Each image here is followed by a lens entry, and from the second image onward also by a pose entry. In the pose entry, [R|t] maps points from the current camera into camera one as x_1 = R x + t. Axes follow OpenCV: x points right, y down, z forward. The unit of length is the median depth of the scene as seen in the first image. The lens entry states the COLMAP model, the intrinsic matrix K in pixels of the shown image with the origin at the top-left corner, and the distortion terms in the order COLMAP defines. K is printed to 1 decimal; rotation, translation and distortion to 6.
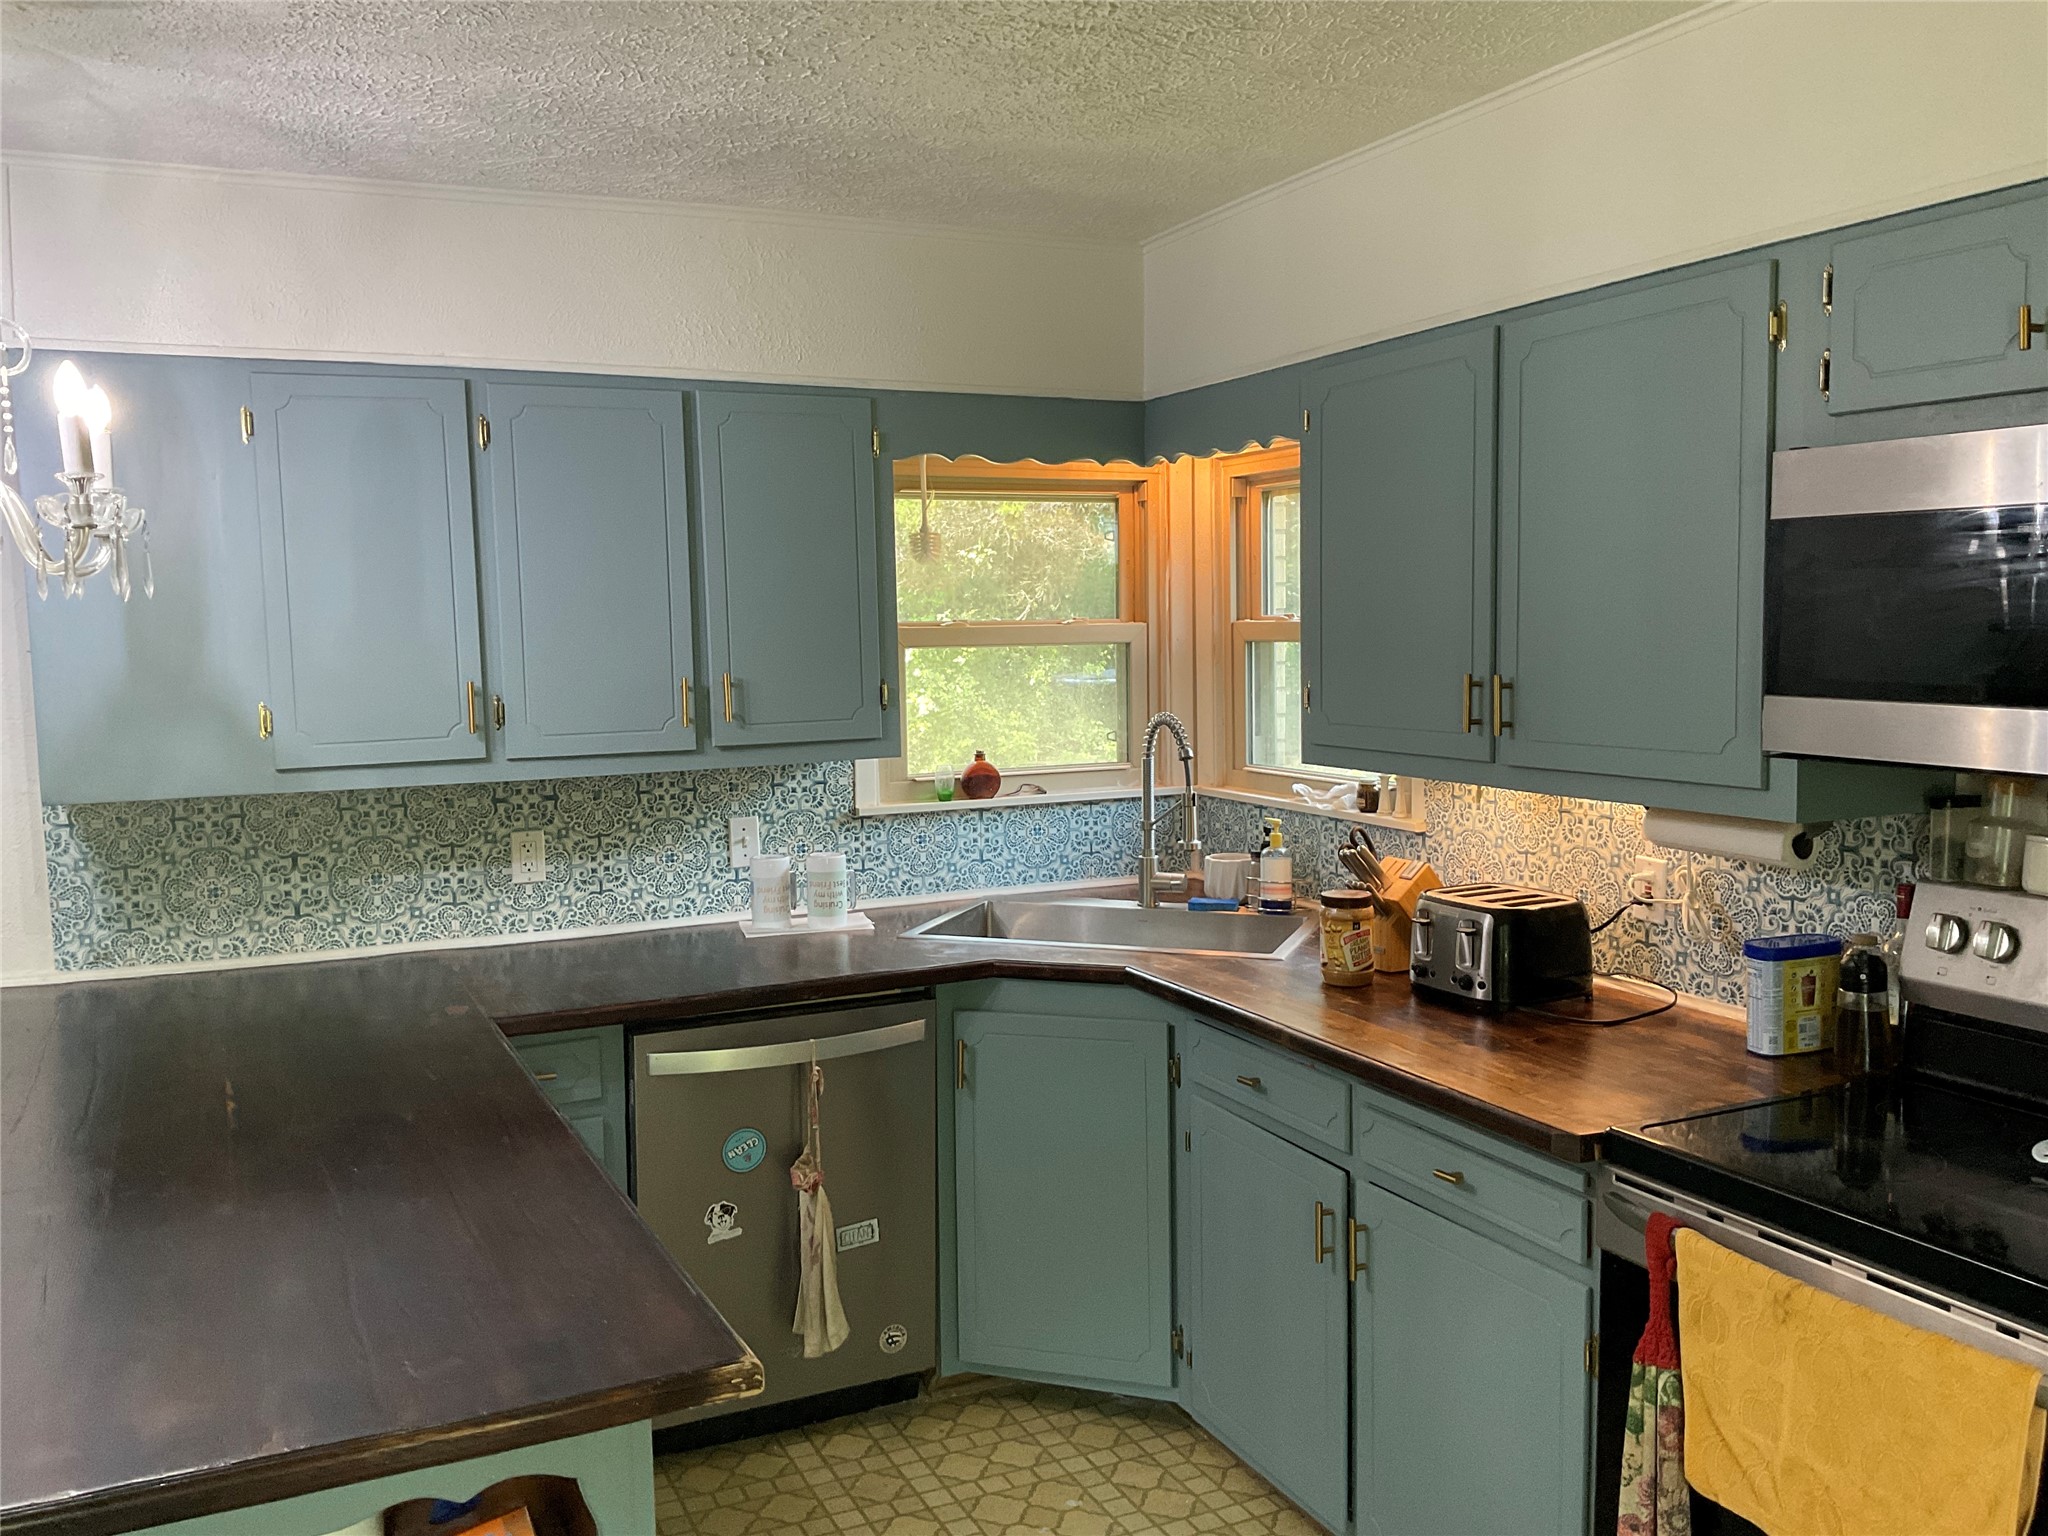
lens RADIAL K [[1694.4, 0, 1017.6], [0, 1694.4, 768.5], [0, 0, 1]] dist [0.116237, -0.252685]
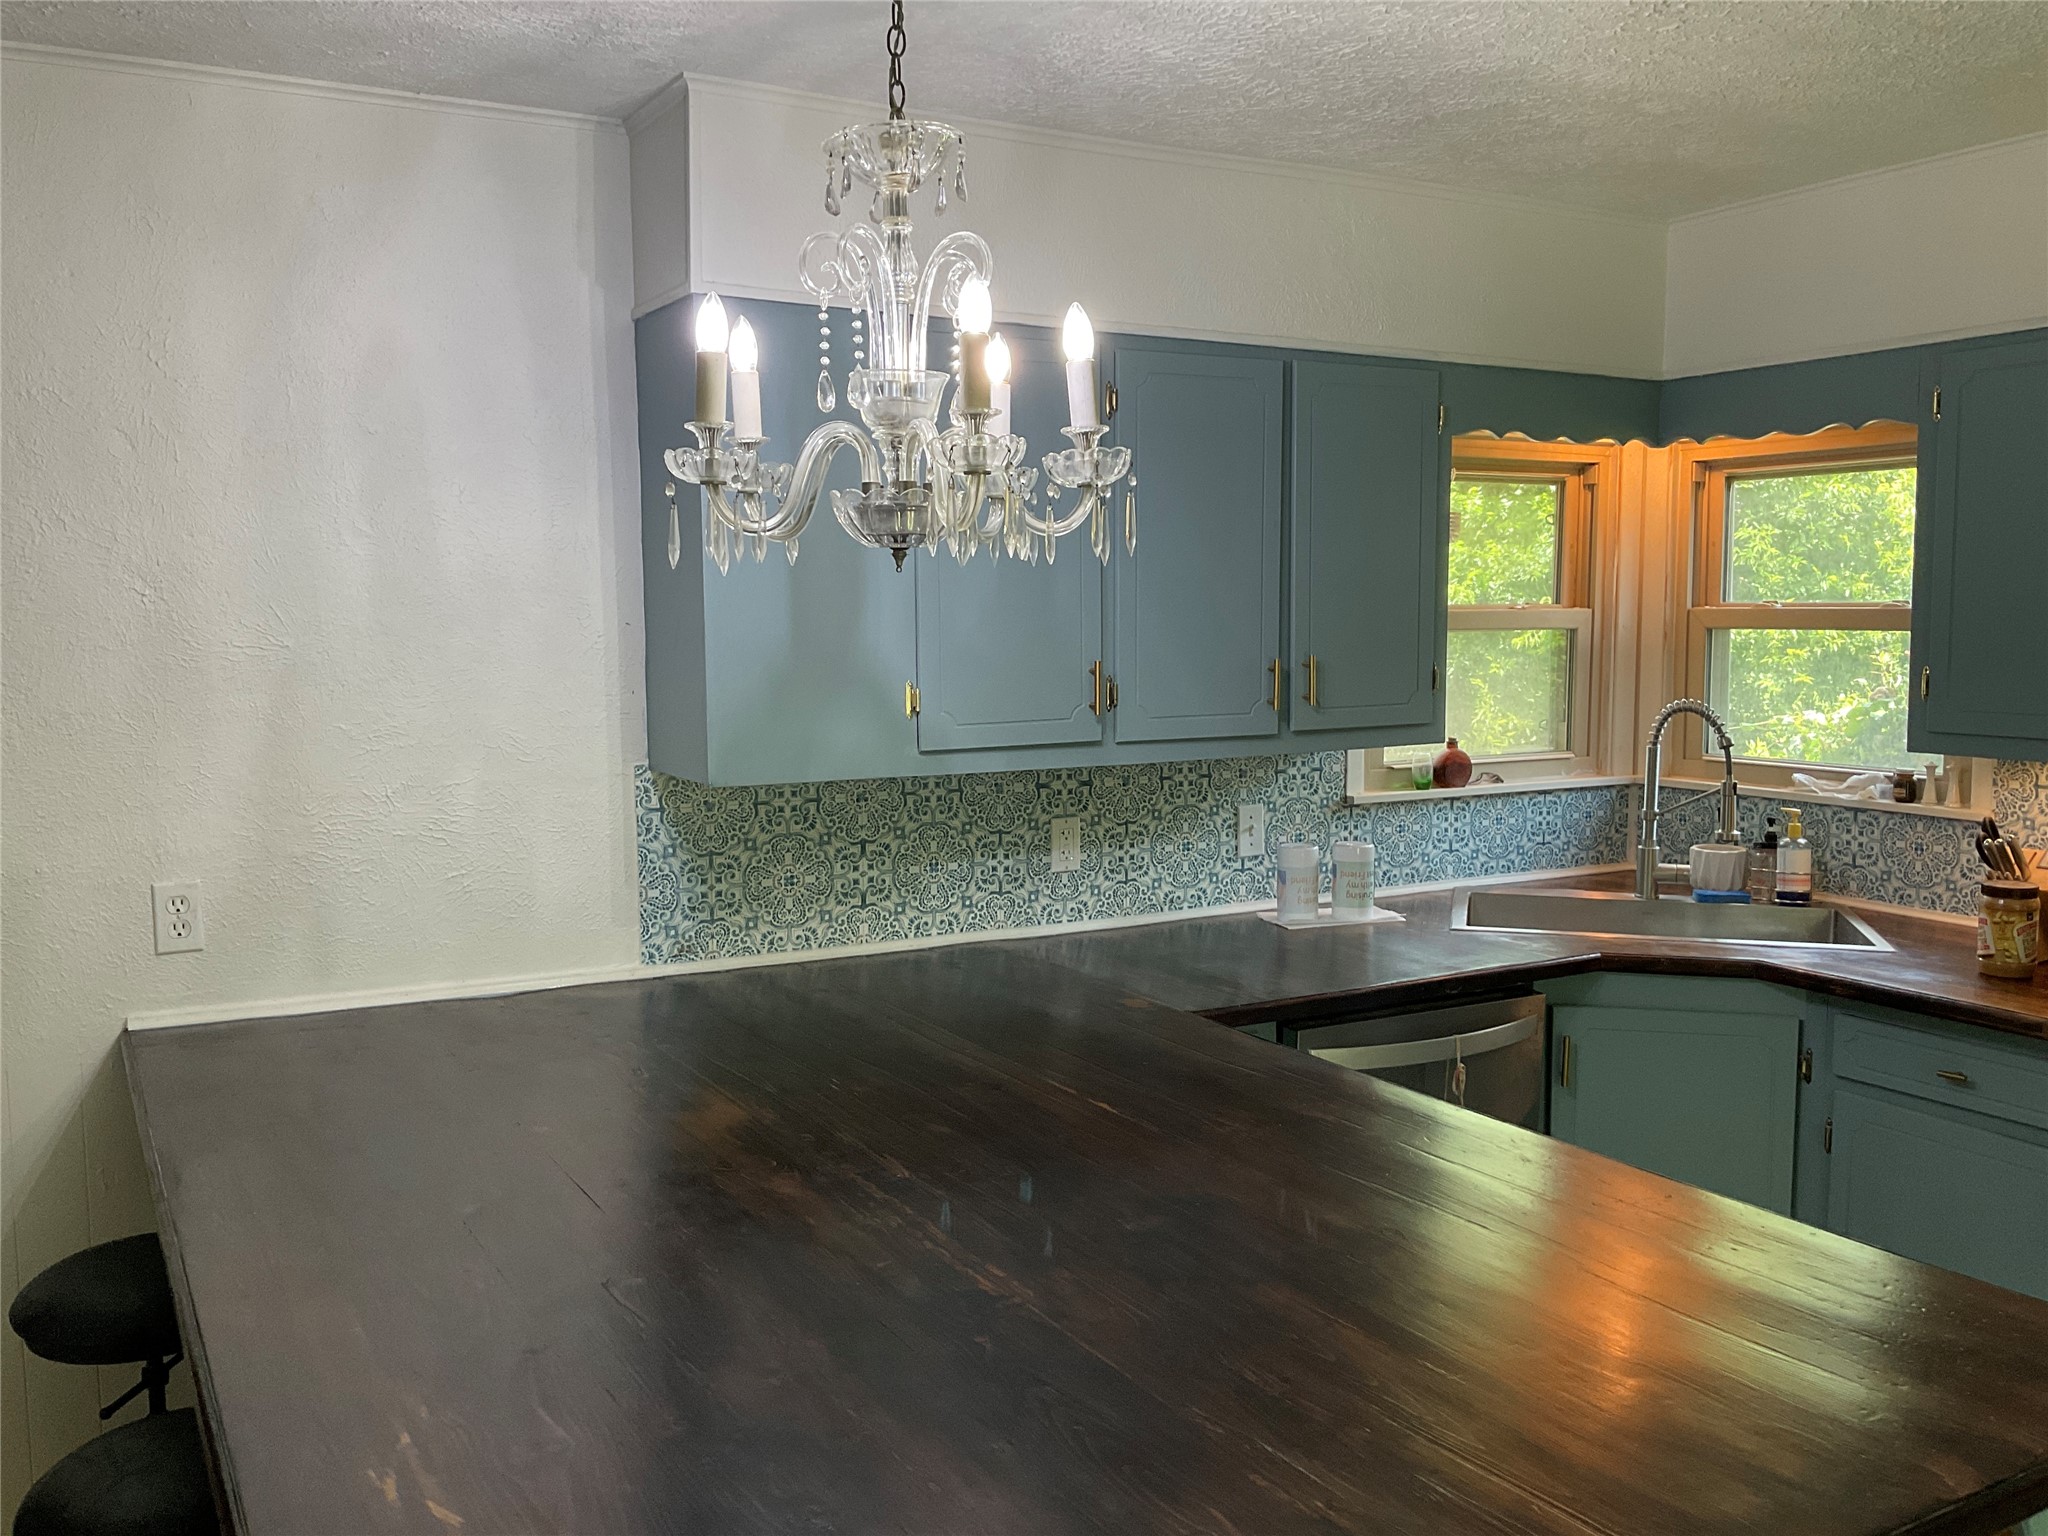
lens RADIAL K [[1694.4, 0, 1017.6], [0, 1694.4, 768.5], [0, 0, 1]] dist [0.116237, -0.252685]
pose [[0.996873, 0.005683, 0.078819, -0.385567], [-0.005984, 0.999976, 0.003584, 0.005575], [-0.078796, -0.004045, 0.996883, 0.049275]]
